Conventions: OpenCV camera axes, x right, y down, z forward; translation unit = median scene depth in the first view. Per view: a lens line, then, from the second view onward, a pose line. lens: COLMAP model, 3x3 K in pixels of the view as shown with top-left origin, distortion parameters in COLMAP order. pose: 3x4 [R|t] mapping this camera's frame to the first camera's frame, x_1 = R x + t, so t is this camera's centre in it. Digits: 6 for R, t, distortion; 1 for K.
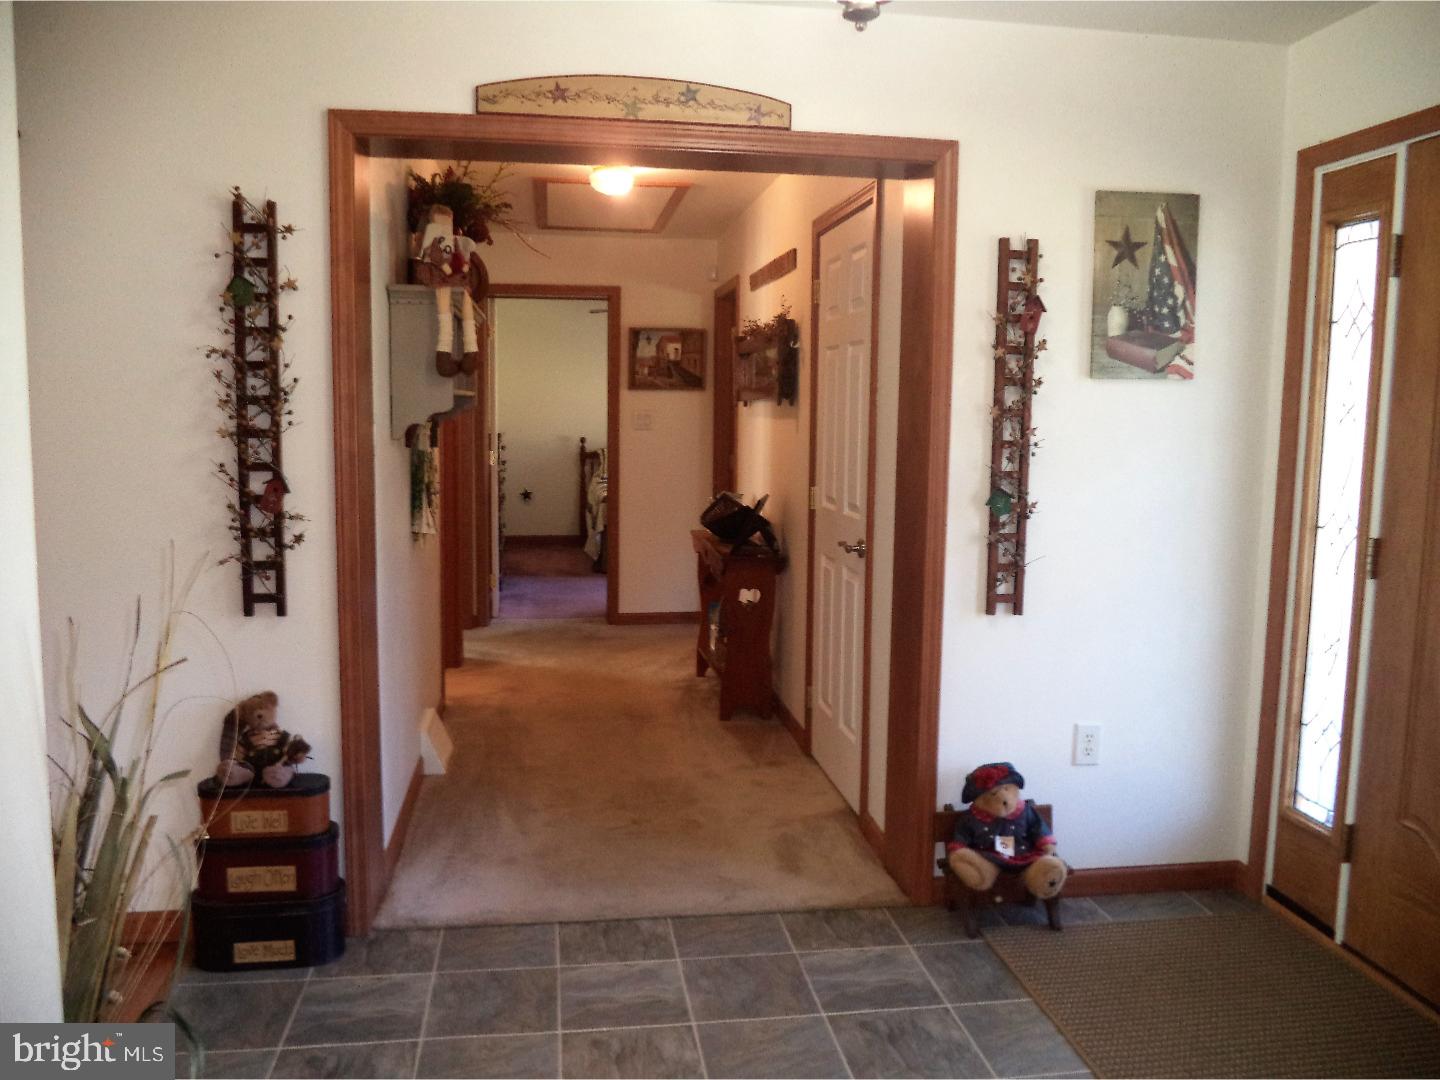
lens RADIAL K [[1136.1, 0, 720.0], [0, 1136.1, 540.0], [0, 0, 1]] dist [-0.036571, -0.000670]
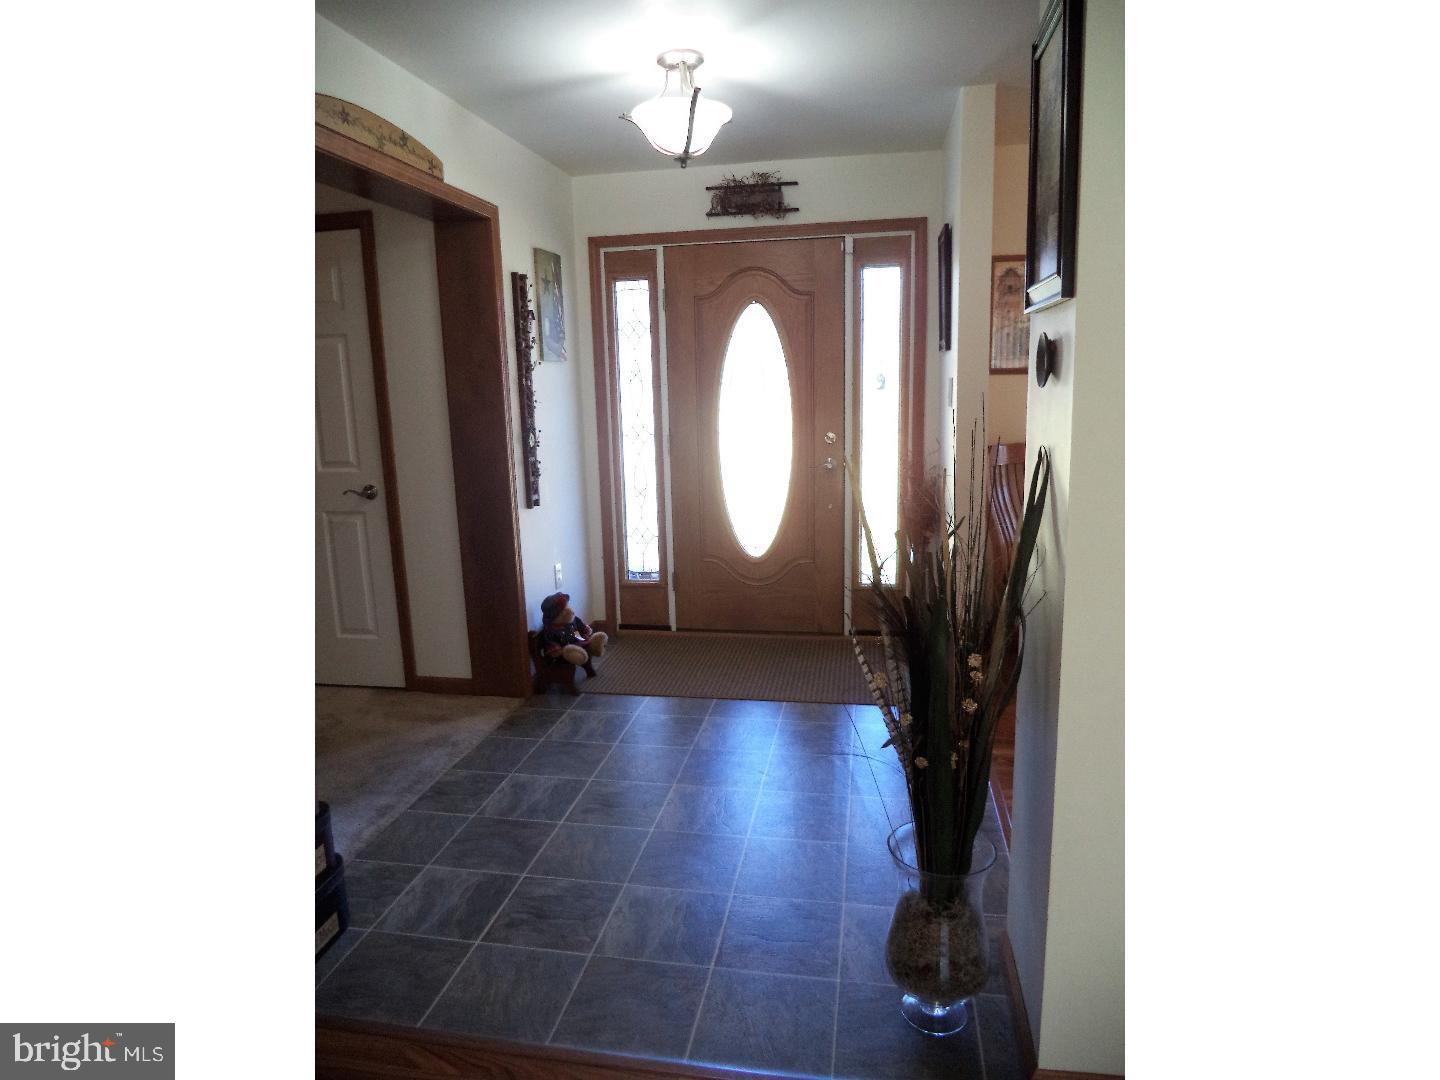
lens RADIAL K [[853.7, 0, 713.1], [0, 853.7, 540.2], [0, 0, 1]] dist [-0.005713, 0.000495]
pose [[0.333250, -0.200981, 0.921168, -0.888095], [0.147561, 0.976094, 0.159581, -0.050926], [-0.931220, 0.082748, 0.354940, 0.359005]]
